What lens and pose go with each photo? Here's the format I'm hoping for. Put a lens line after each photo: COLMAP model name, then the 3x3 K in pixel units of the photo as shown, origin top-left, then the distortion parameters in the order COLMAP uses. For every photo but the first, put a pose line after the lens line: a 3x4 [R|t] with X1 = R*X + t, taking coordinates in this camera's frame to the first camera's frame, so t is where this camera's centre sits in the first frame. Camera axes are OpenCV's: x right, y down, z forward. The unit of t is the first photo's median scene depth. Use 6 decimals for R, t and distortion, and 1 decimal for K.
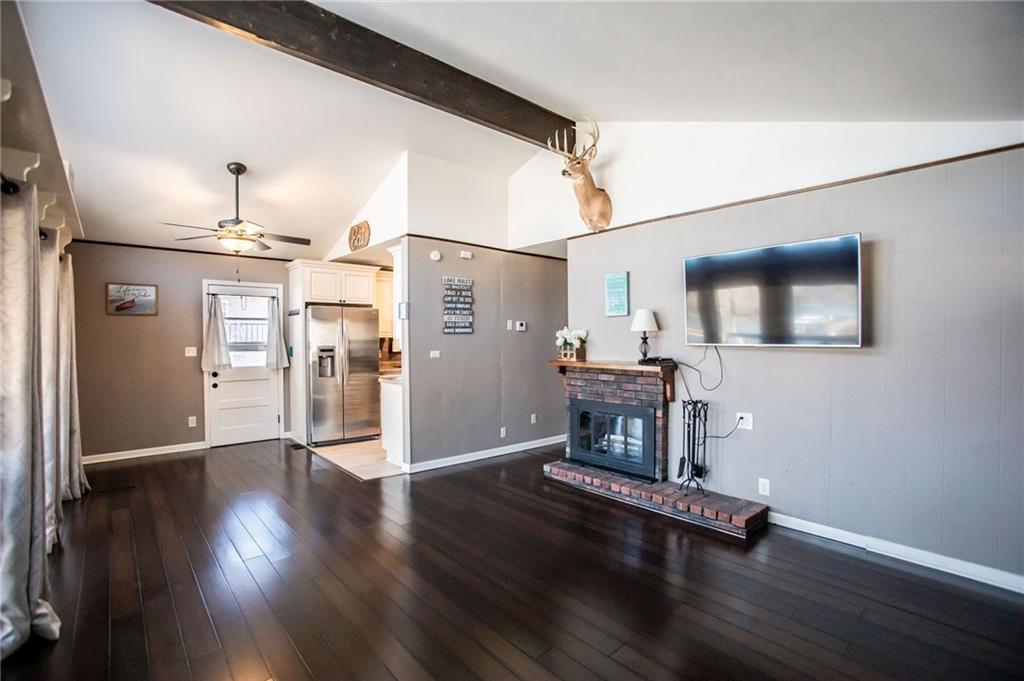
lens RADIAL K [[471.0, 0, 512.0], [0, 471.0, 340.5], [0, 0, 1]] dist [-0.021590, 0.000200]
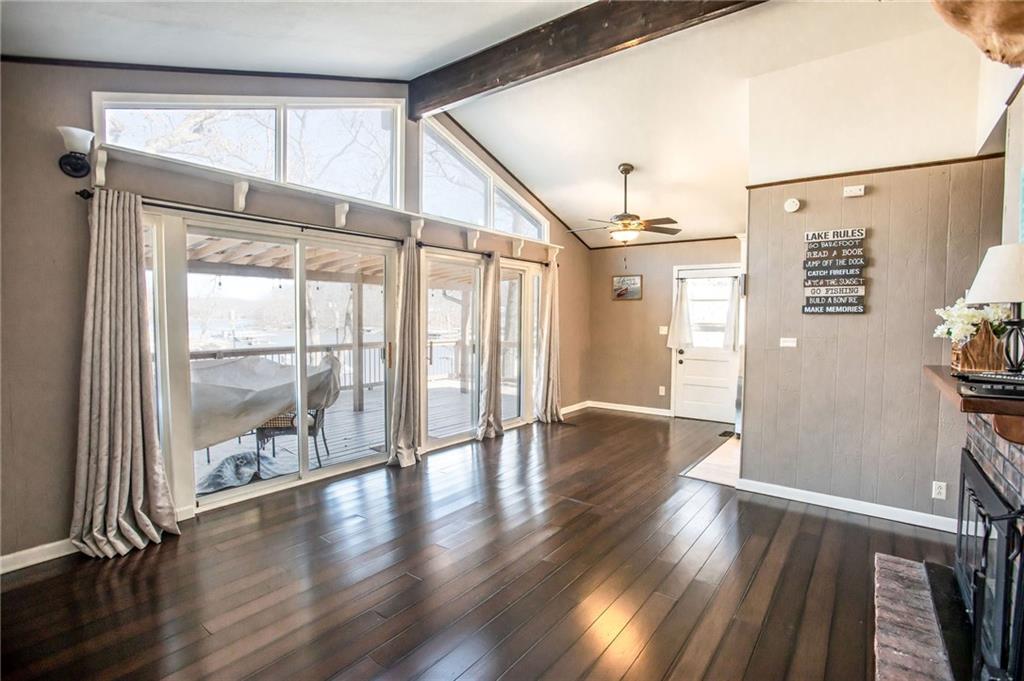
lens RADIAL K [[496.5, 0, 512.0], [0, 496.5, 340.5], [0, 0, 1]] dist [0.000056, 0.000364]
pose [[0.219345, 0.050573, -0.974336, 0.470533], [-0.018237, 0.998694, 0.047732, -0.002730], [0.975477, 0.007299, 0.219981, 0.400009]]
